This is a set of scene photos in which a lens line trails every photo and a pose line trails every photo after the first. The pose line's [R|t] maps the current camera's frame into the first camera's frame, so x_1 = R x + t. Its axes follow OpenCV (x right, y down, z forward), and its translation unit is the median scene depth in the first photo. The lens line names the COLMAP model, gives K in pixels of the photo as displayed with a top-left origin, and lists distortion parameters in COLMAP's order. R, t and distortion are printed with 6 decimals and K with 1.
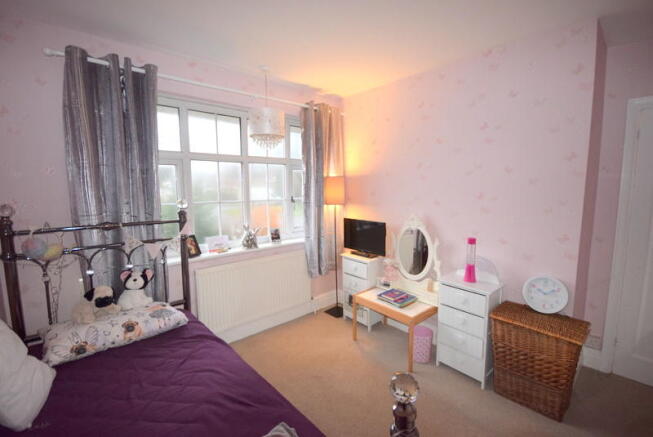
lens RADIAL K [[290.9, 0, 326.5], [0, 290.9, 218.5], [0, 0, 1]] dist [0.001198, 0.000591]
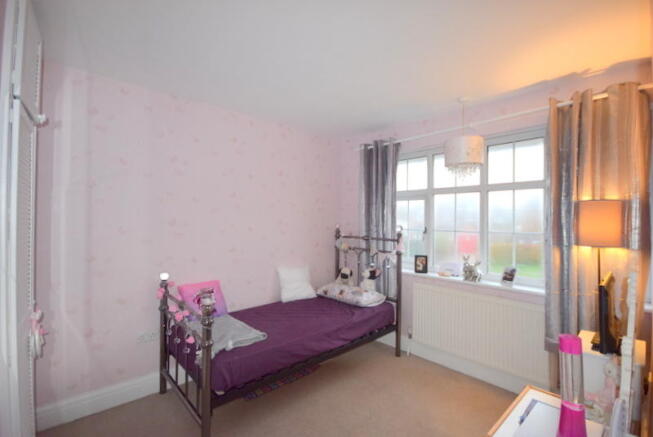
lens RADIAL K [[290.9, 0, 326.5], [0, 290.9, 218.5], [0, 0, 1]] dist [0.001198, 0.000591]
pose [[0.033625, 0.007223, -0.999408, 0.764080], [-0.119428, 0.992838, 0.003158, -0.052967], [0.992273, 0.119251, 0.034247, 0.535747]]
